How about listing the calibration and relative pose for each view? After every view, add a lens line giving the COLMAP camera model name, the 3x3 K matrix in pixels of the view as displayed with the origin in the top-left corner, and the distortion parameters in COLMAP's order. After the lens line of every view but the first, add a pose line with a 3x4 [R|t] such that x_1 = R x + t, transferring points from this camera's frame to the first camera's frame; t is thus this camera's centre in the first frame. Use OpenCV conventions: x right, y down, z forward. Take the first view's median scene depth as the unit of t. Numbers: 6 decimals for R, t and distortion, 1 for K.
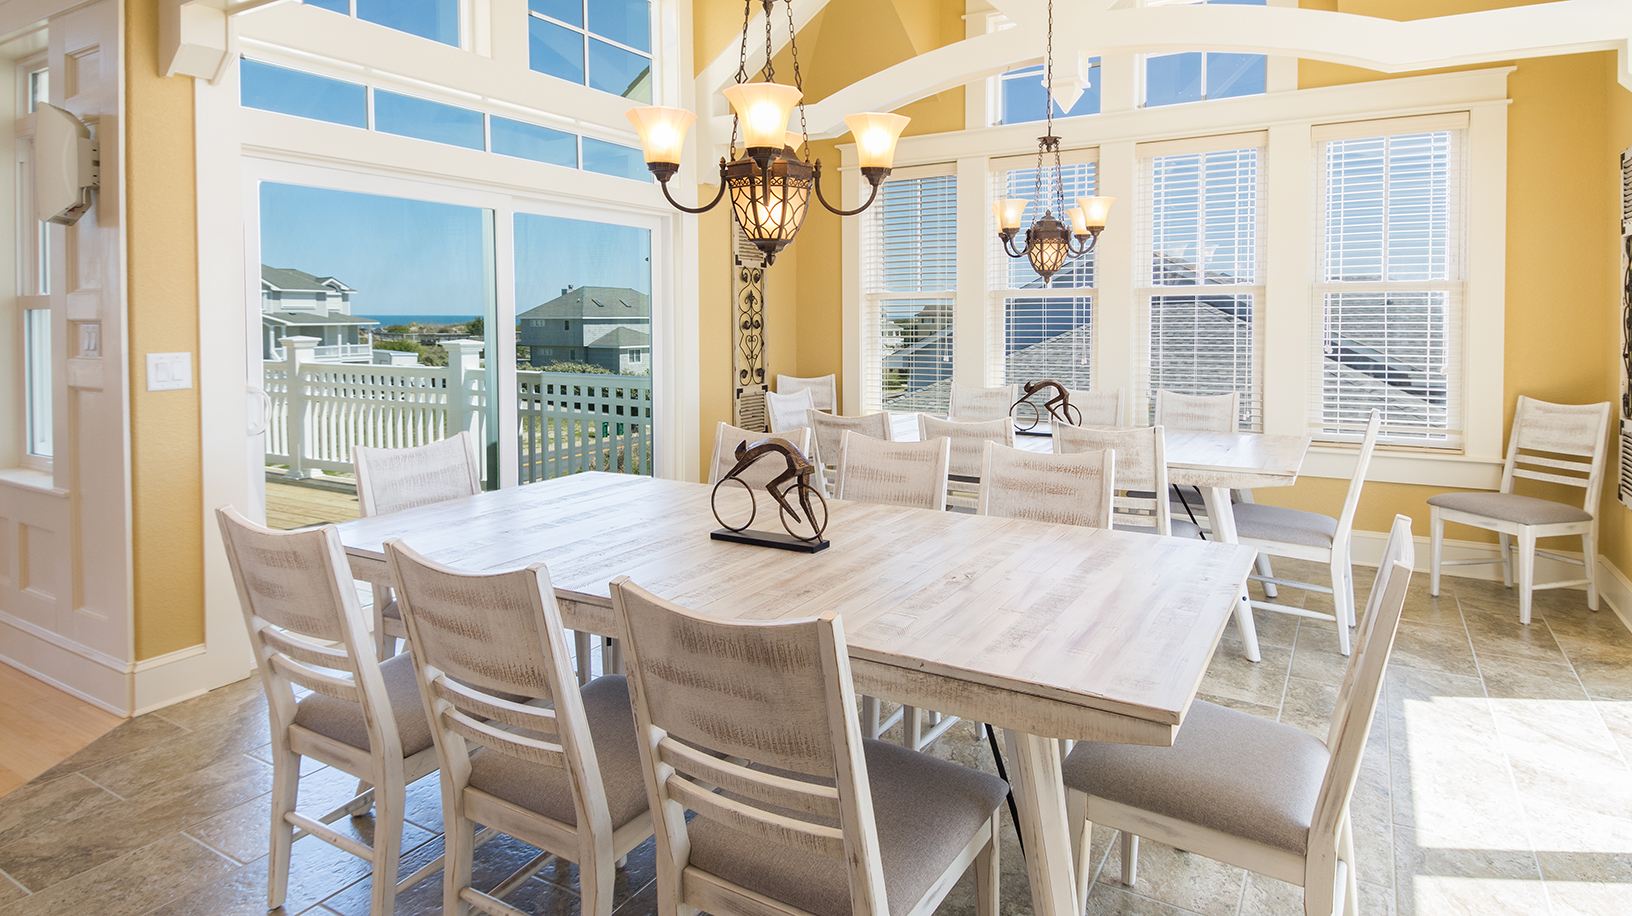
lens RADIAL K [[890.6, 0, 813.5], [0, 890.6, 360.2], [0, 0, 1]] dist [0.059658, -0.052557]
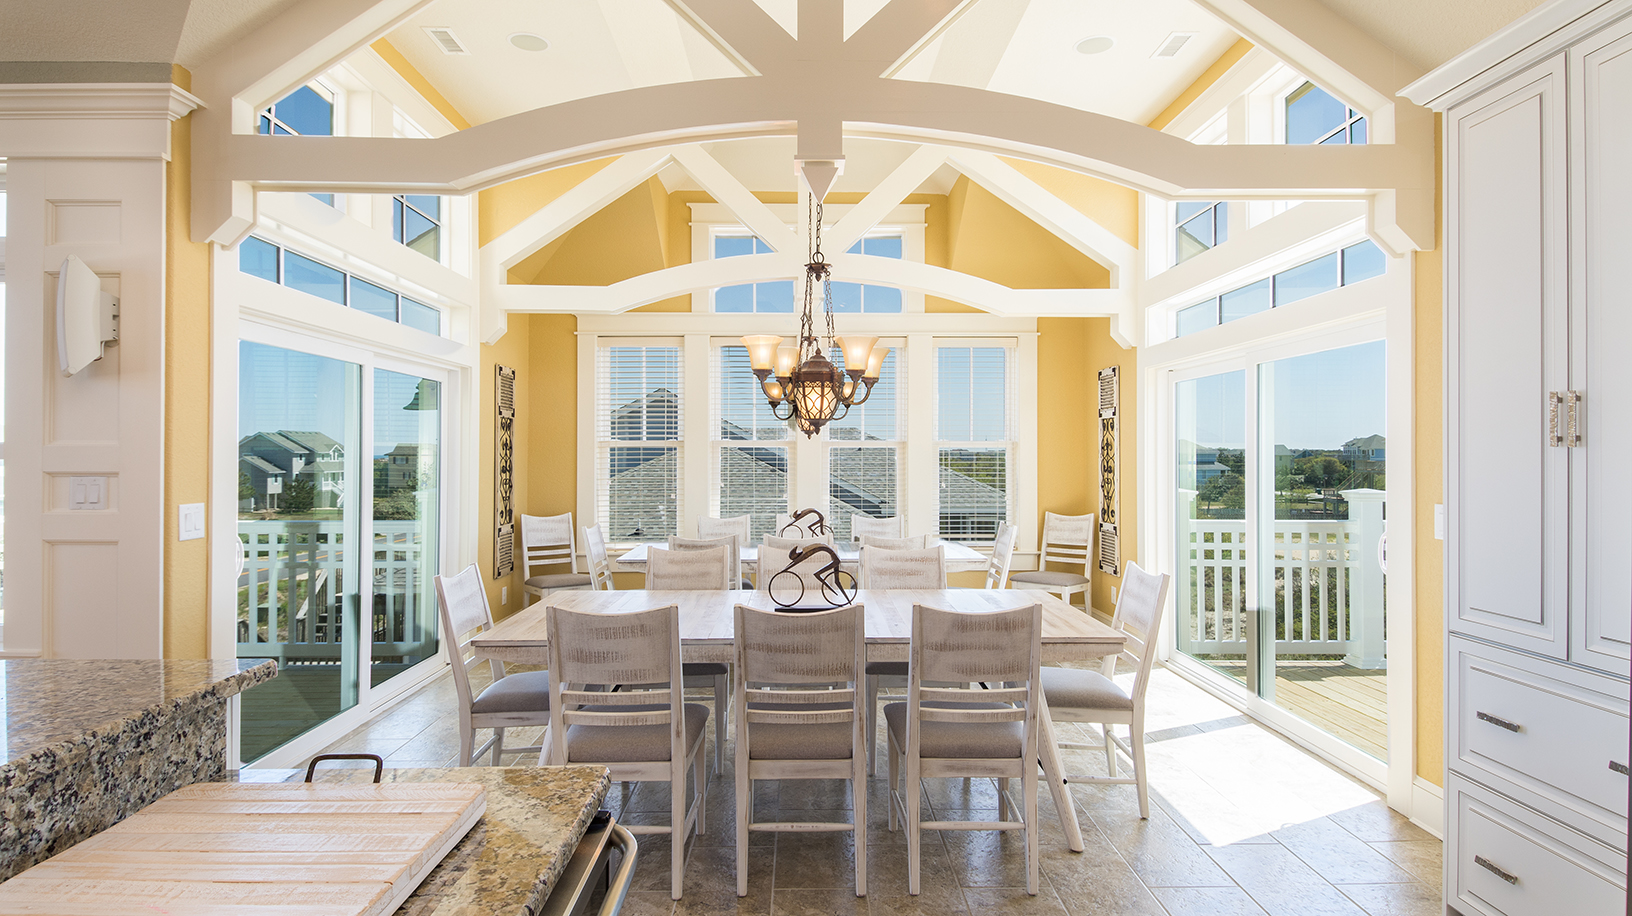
lens RADIAL K [[862.0, 0, 816.0], [0, 862.0, 458.0], [0, 0, 1]] dist [0.054669, 0.000012]
pose [[0.862442, 0.002783, 0.506147, -0.417299], [0.021635, 0.998868, -0.042357, -0.000339], [-0.505693, 0.047480, 0.861406, -0.166529]]
